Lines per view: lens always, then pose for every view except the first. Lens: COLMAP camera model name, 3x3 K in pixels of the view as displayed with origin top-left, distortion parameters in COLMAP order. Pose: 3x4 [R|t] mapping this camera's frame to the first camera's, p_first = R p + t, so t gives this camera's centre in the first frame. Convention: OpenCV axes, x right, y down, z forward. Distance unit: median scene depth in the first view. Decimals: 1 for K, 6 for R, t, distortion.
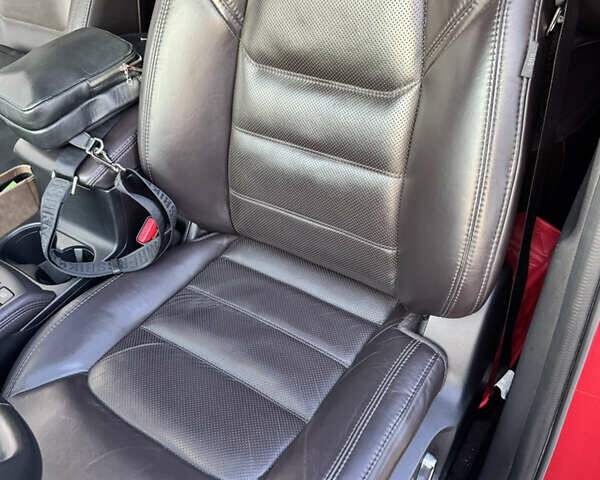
lens RADIAL K [[575.1, 0, 300.0], [0, 575.1, 240.0], [0, 0, 1]] dist [0.139012, -0.294465]
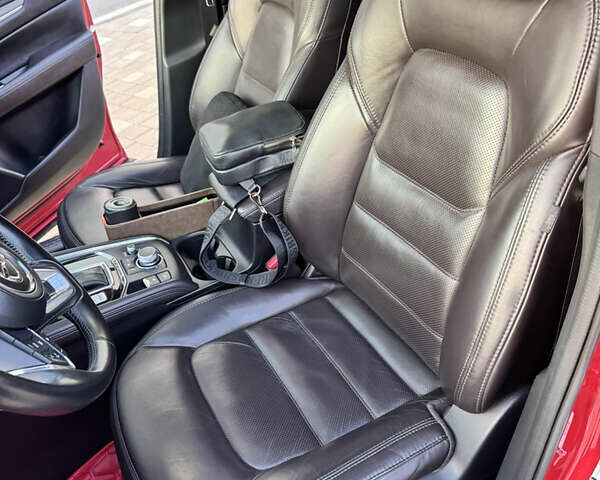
lens RADIAL K [[552.7, 0, 293.7], [0, 552.7, 240.8], [0, 0, 1]] dist [0.129593, -0.230168]
pose [[0.896002, 0.272264, -0.350789, 0.208909], [-0.294751, 0.955508, -0.011252, -0.061208], [0.332119, 0.113477, 0.936387, -0.155573]]
